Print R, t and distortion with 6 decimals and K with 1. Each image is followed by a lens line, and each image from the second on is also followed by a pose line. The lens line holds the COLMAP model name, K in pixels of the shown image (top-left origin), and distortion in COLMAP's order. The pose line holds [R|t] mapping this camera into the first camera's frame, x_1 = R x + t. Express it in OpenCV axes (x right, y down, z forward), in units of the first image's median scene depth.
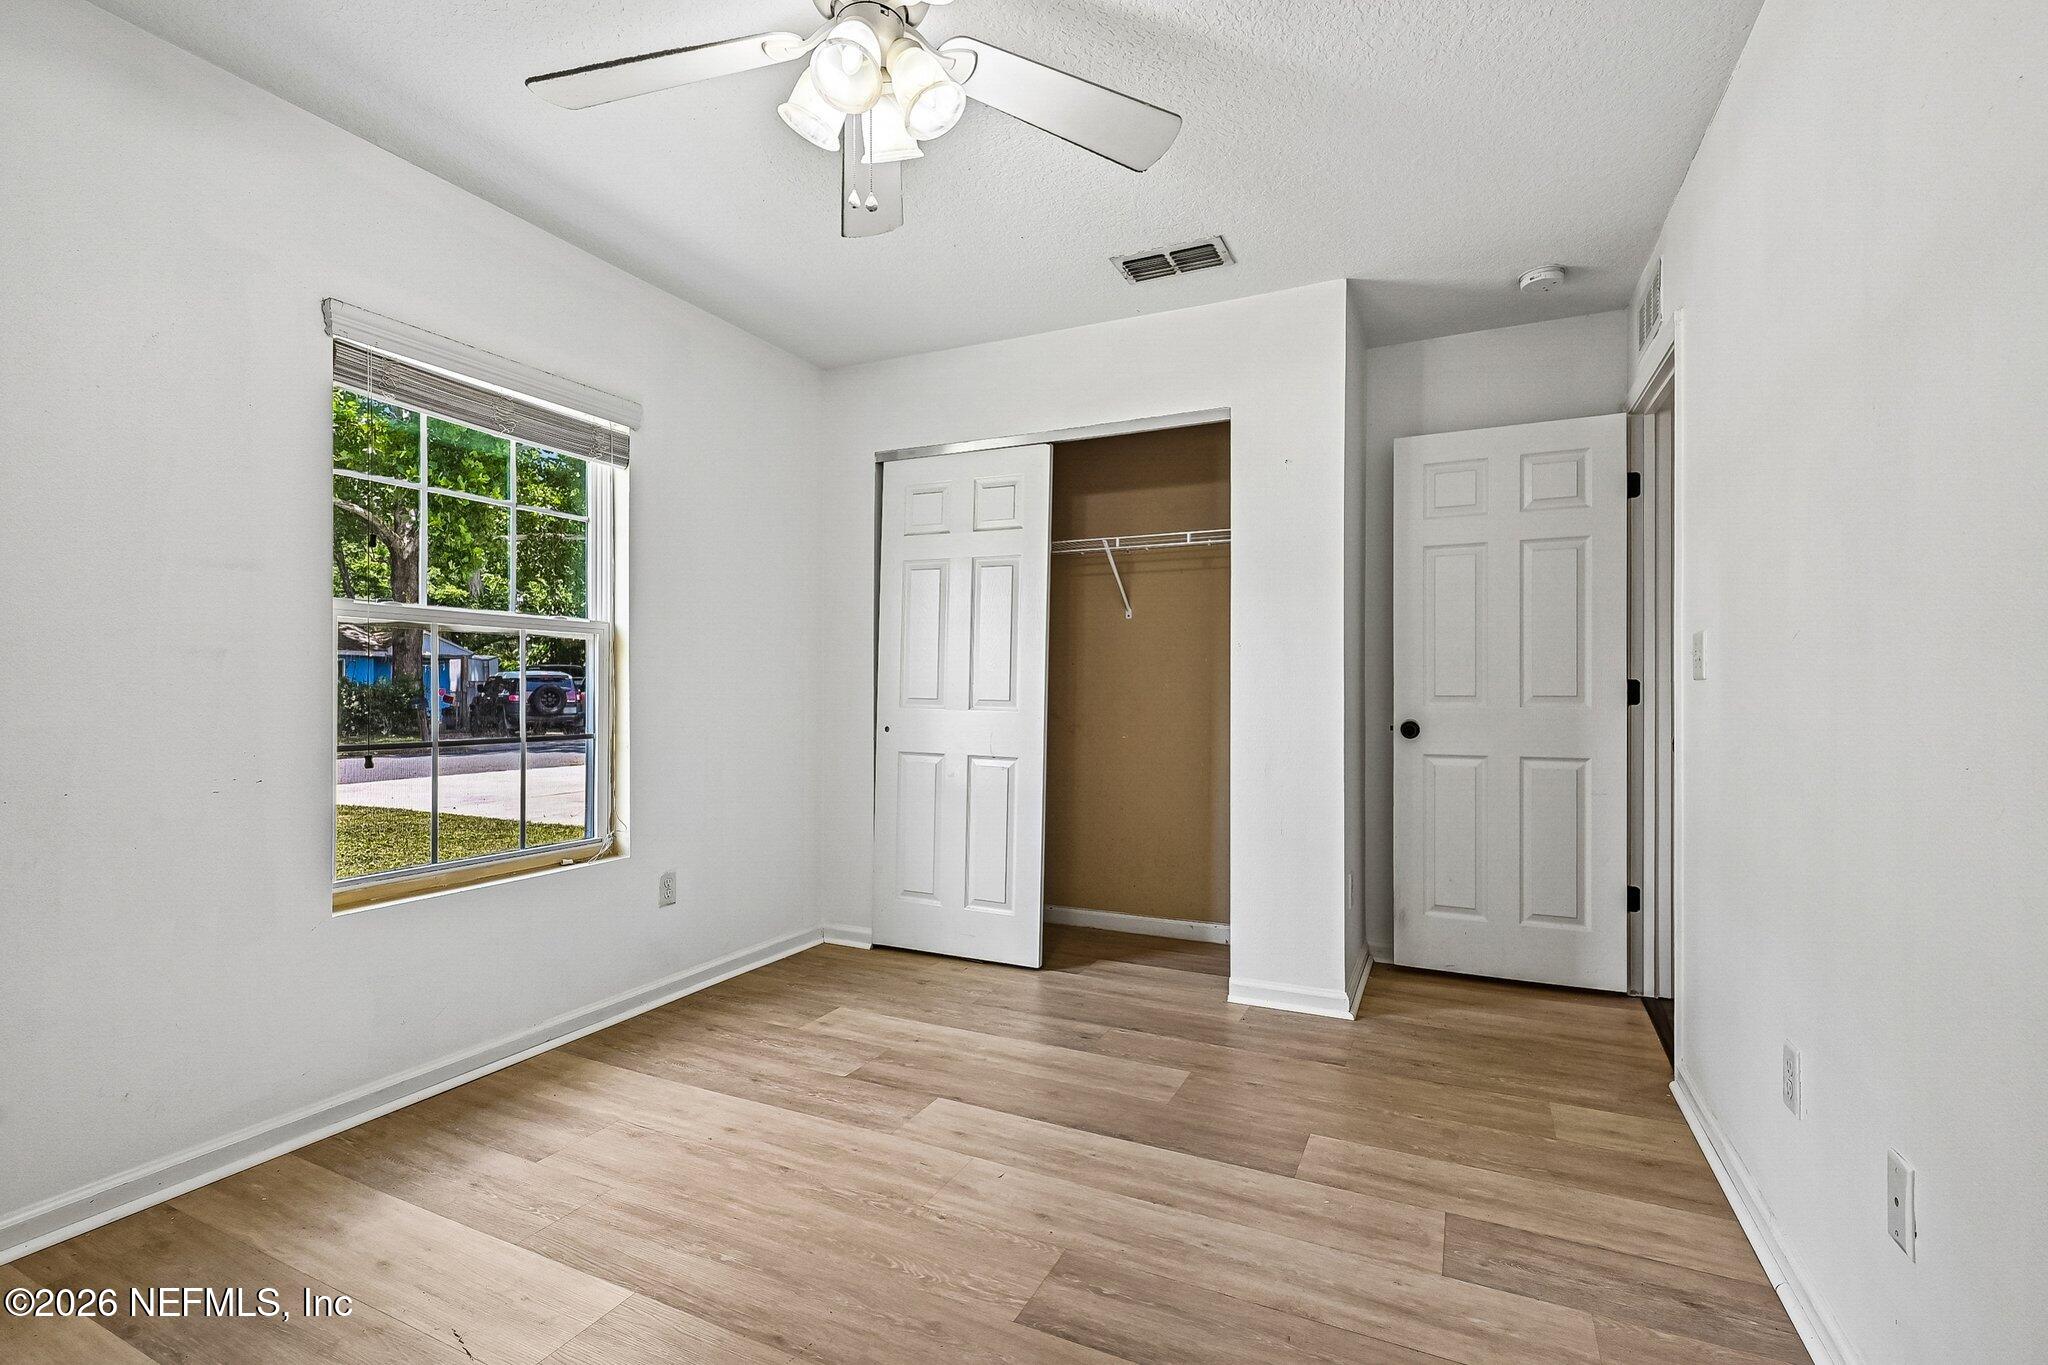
lens RADIAL K [[926.0, 0, 1025.5], [0, 926.0, 687.0], [0, 0, 1]] dist [0.004092, -0.002014]
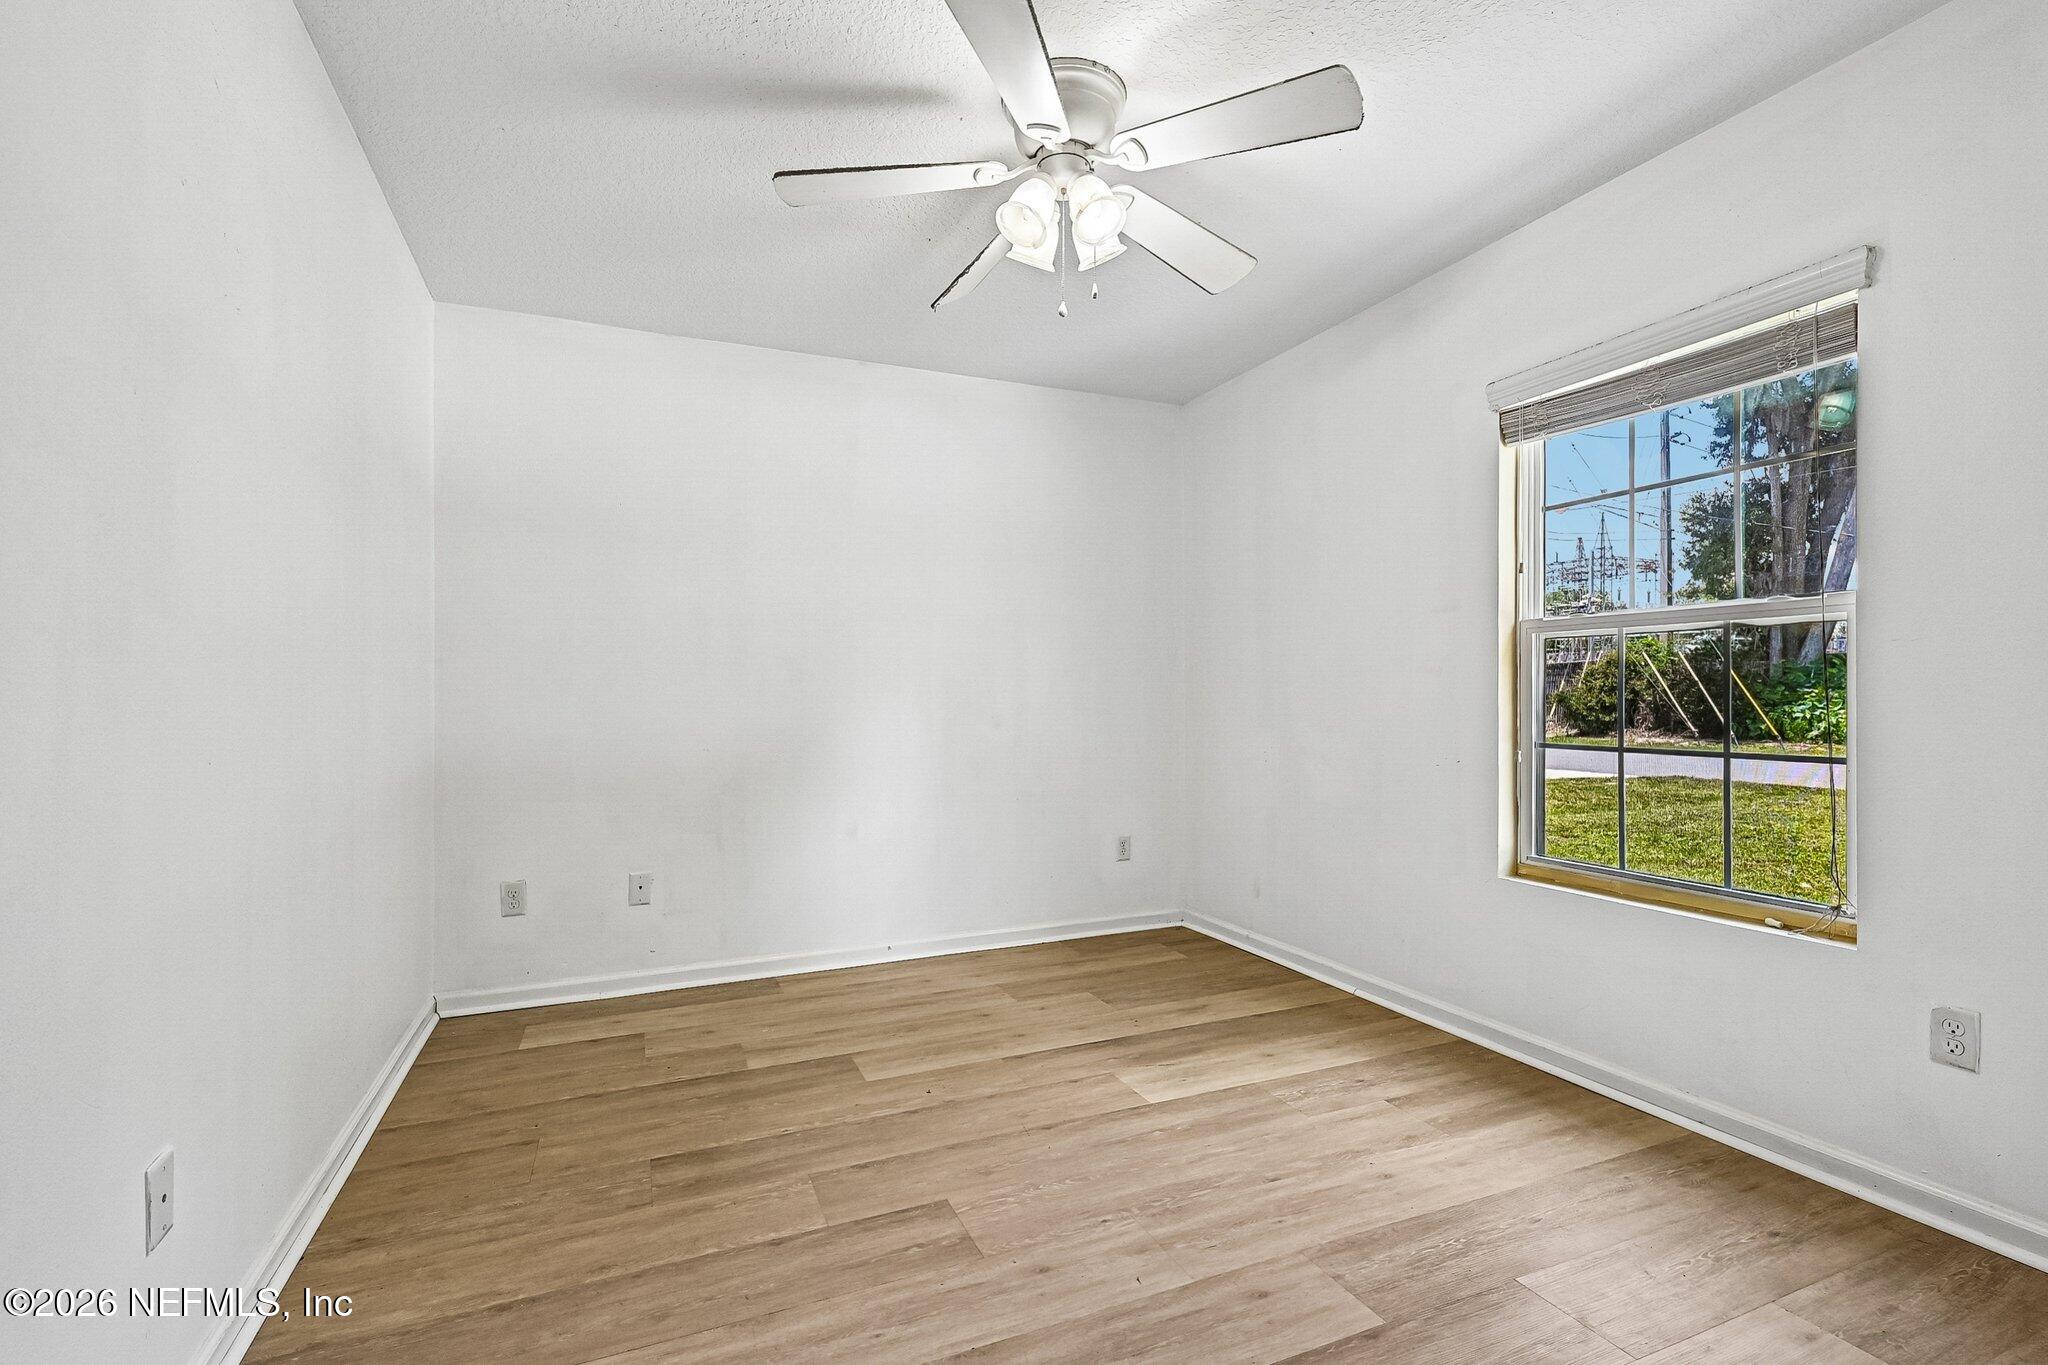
lens RADIAL K [[926.0, 0, 1028.1], [0, 926.0, 691.5], [0, 0, 1]] dist [0.004092, -0.002014]
pose [[-0.657122, -0.005789, -0.753762, 0.654454], [0.003331, 0.999938, -0.010585, 0.010687], [0.753777, -0.009466, -0.657062, 1.450910]]
